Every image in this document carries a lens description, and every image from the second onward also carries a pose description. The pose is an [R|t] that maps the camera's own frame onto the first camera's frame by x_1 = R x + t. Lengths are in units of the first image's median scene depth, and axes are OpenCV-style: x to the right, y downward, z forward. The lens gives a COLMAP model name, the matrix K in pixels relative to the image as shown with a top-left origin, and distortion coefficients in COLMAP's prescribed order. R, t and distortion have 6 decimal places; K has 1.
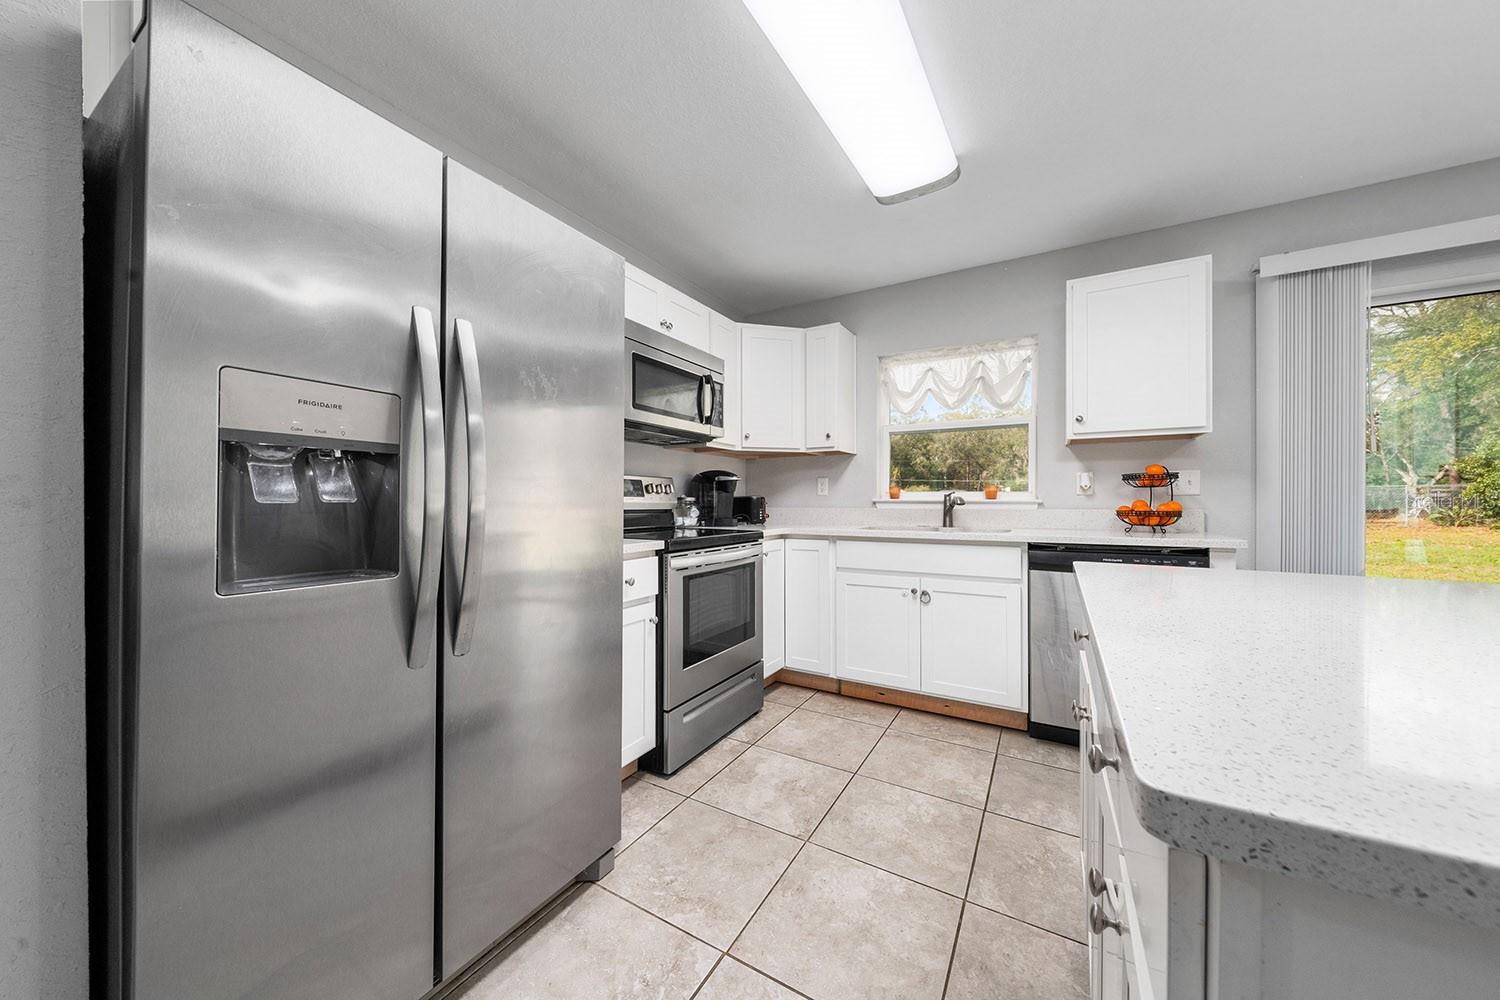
lens RADIAL K [[511.1, 0, 747.4], [0, 511.1, 500.4], [0, 0, 1]] dist [-0.000068, 0.000225]
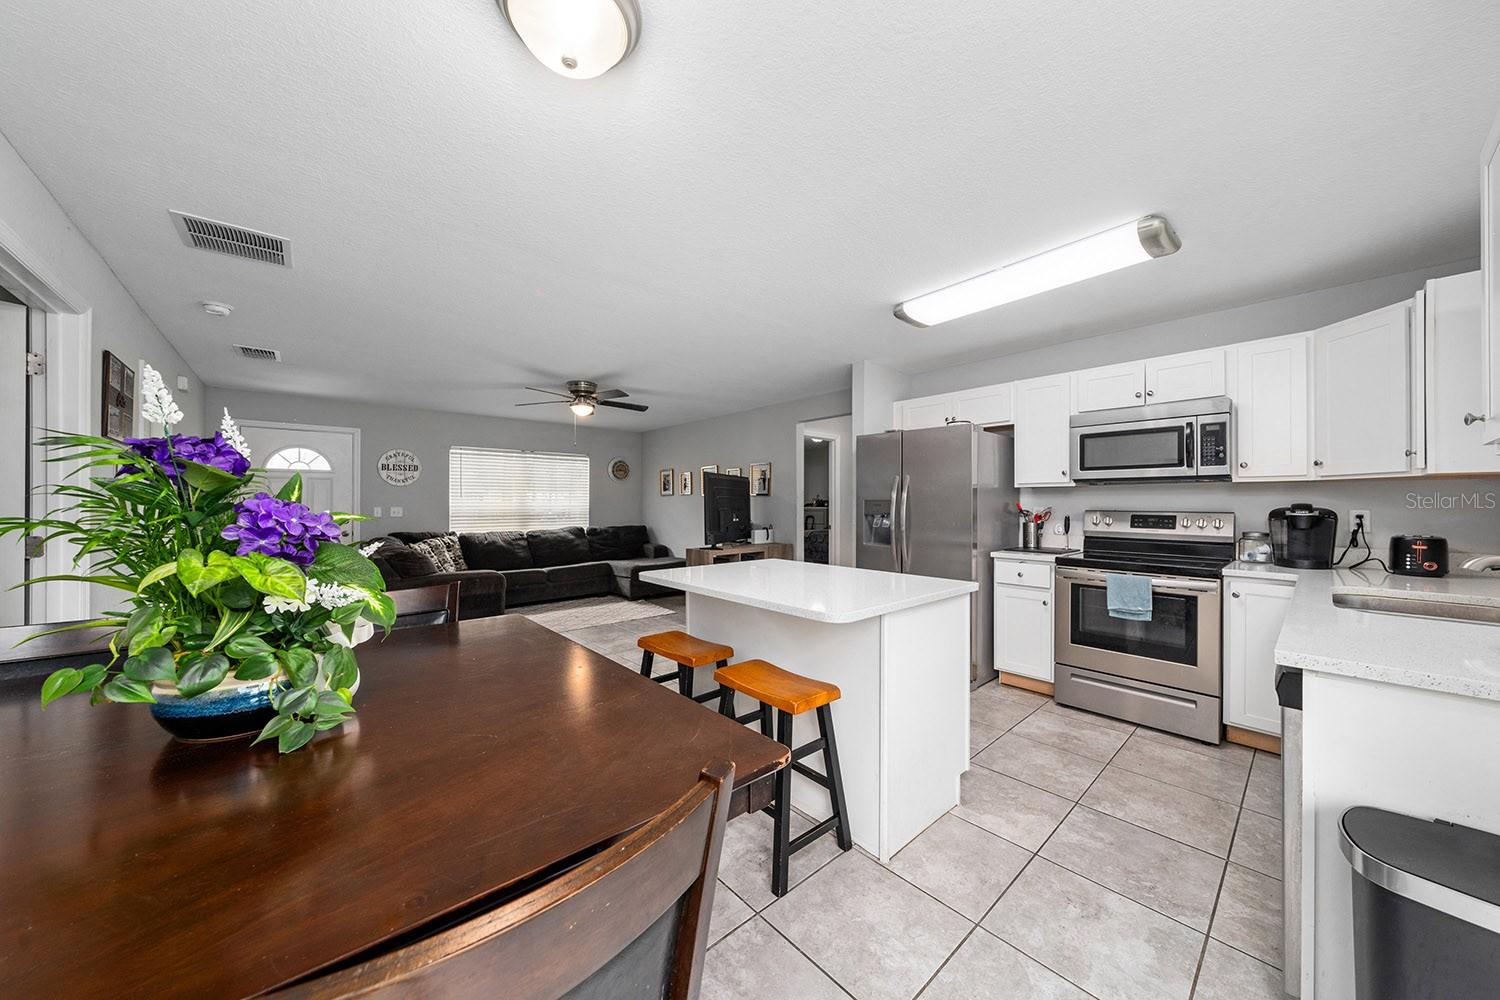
lens RADIAL K [[511.1, 0, 747.4], [0, 511.1, 500.4], [0, 0, 1]] dist [-0.000068, 0.000225]
pose [[-0.313845, -0.005893, -0.949456, 1.268932], [-0.003556, 0.999981, -0.005031, -0.065948], [0.949468, 0.001798, -0.313860, 0.437064]]
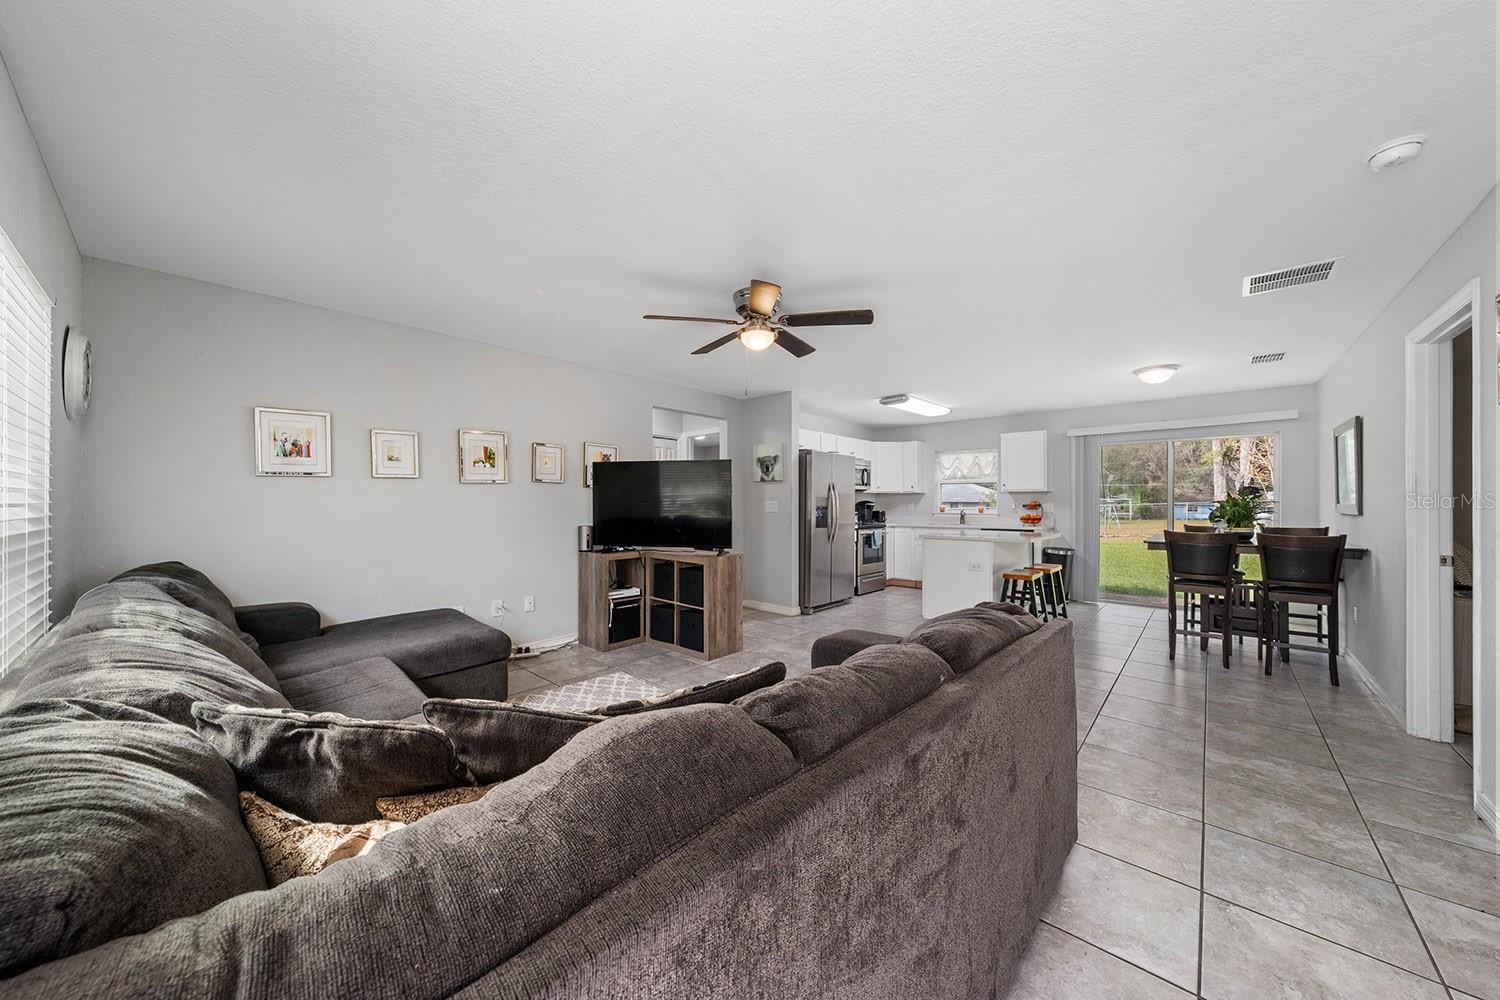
lens RADIAL K [[517.7, 0, 745.9], [0, 517.7, 508.5], [0, 0, 1]] dist [0.000210, 0.000043]
pose [[0.979915, 0.001807, -0.199407, -0.153892], [-0.000517, 0.999979, 0.006523, -0.044015], [0.199415, -0.006289, 0.979895, -1.900359]]
